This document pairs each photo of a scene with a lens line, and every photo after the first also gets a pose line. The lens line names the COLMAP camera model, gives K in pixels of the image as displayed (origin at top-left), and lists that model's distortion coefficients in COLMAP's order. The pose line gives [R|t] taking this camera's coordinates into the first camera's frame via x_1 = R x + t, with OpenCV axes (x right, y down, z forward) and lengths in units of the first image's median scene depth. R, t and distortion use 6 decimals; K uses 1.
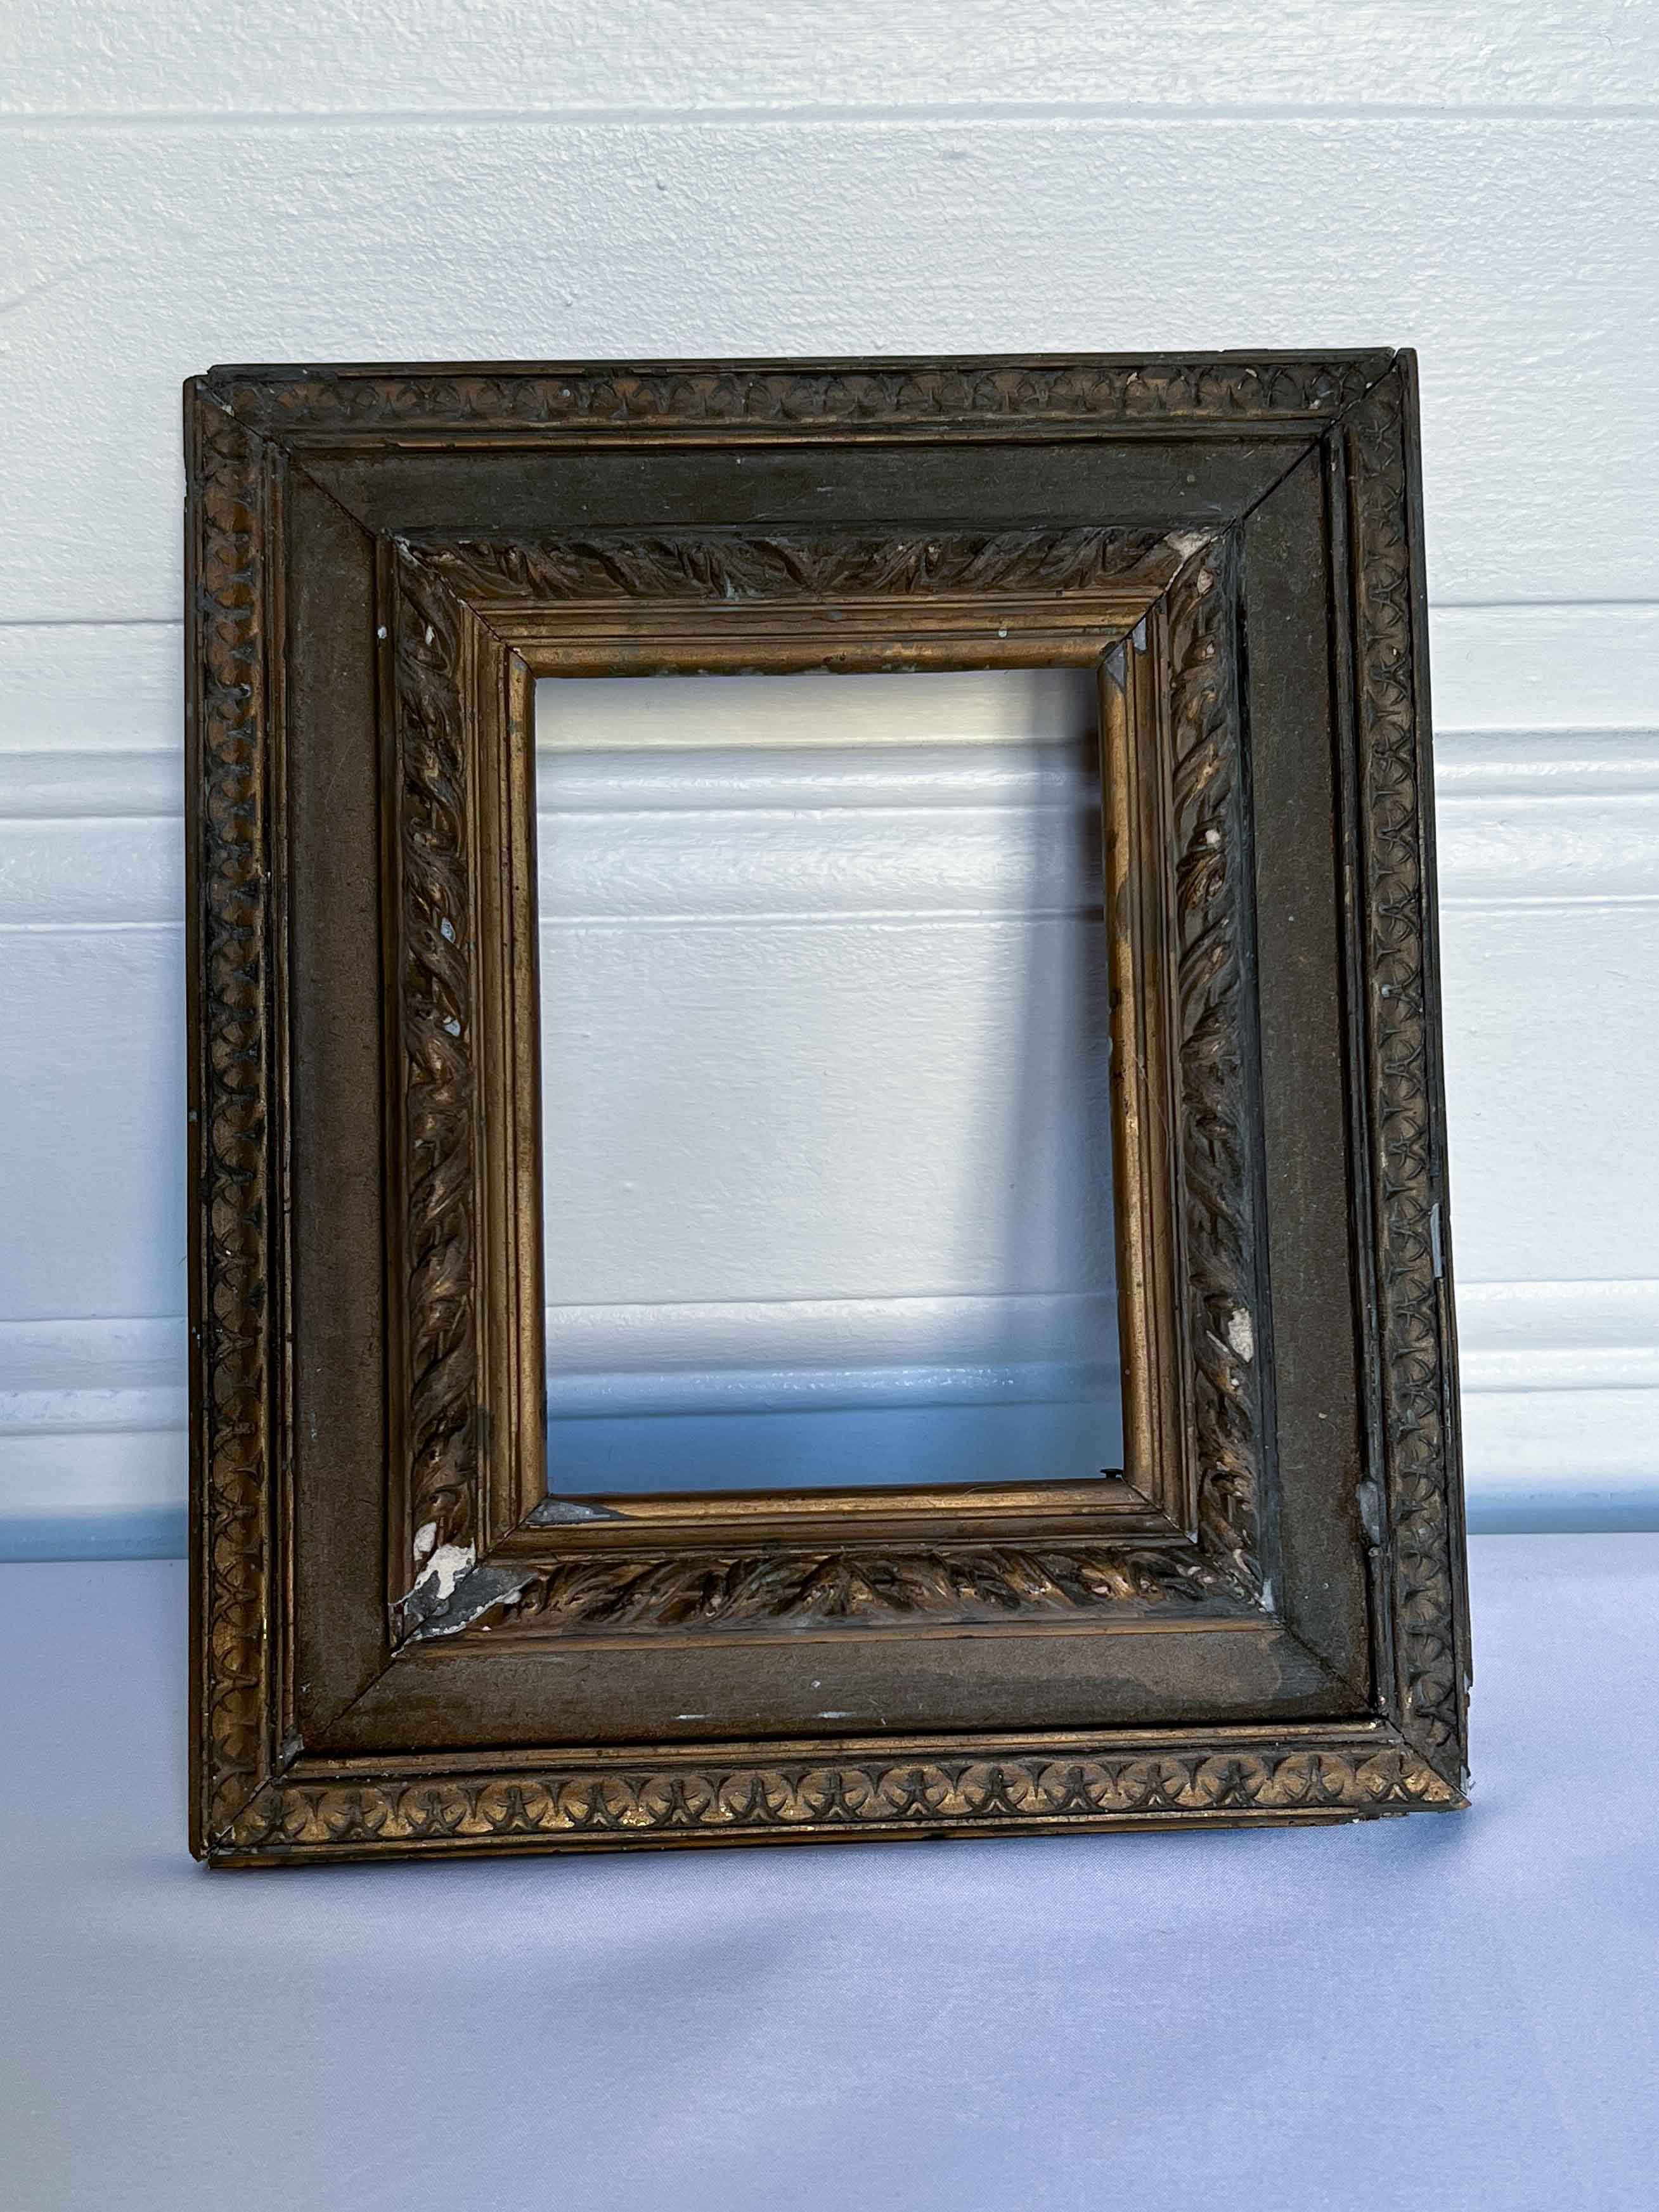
lens RADIAL K [[2457.3, 0, 905.2], [0, 2457.3, 1109.9], [0, 0, 1]] dist [0.050192, -0.034928]
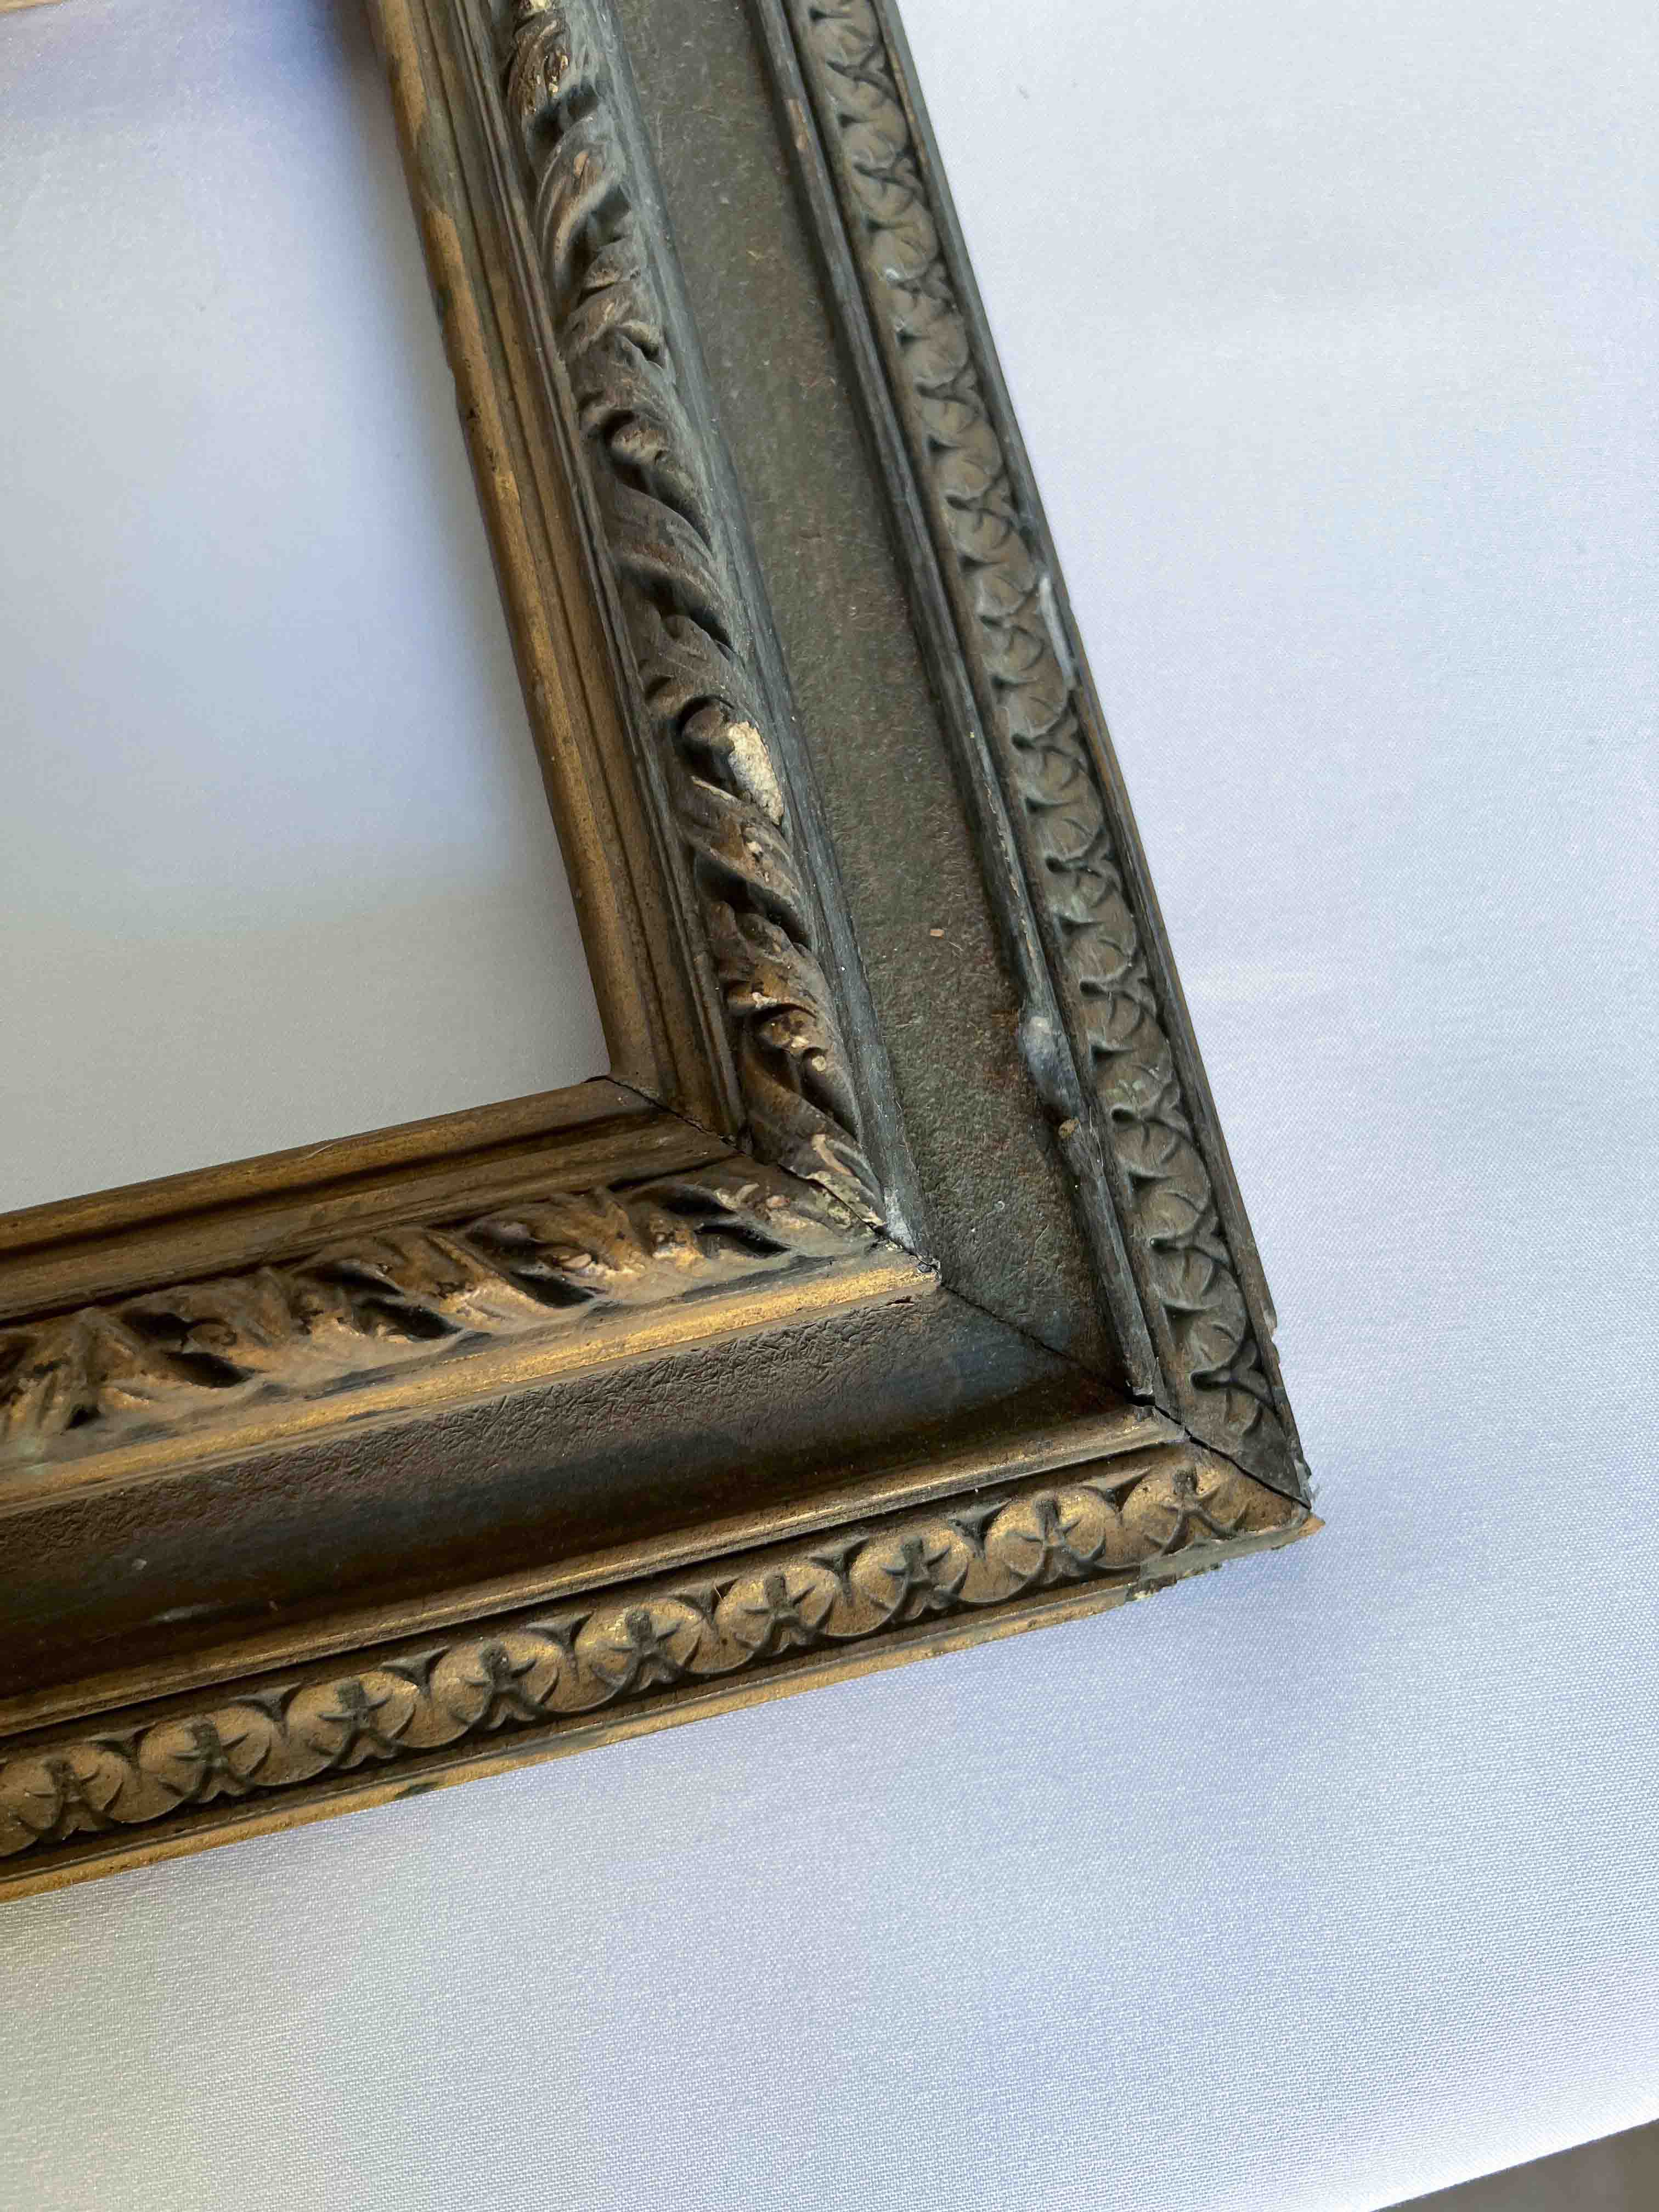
lens RADIAL K [[1658.5, 0, 829.5], [0, 1658.5, 1106.0], [0, 0, 1]] dist [-0.001599, -0.000476]
pose [[0.976665, -0.201281, 0.074911, 0.106795], [0.207245, 0.974776, -0.082833, 0.194174], [-0.056349, 0.096425, 0.993744, 0.612668]]
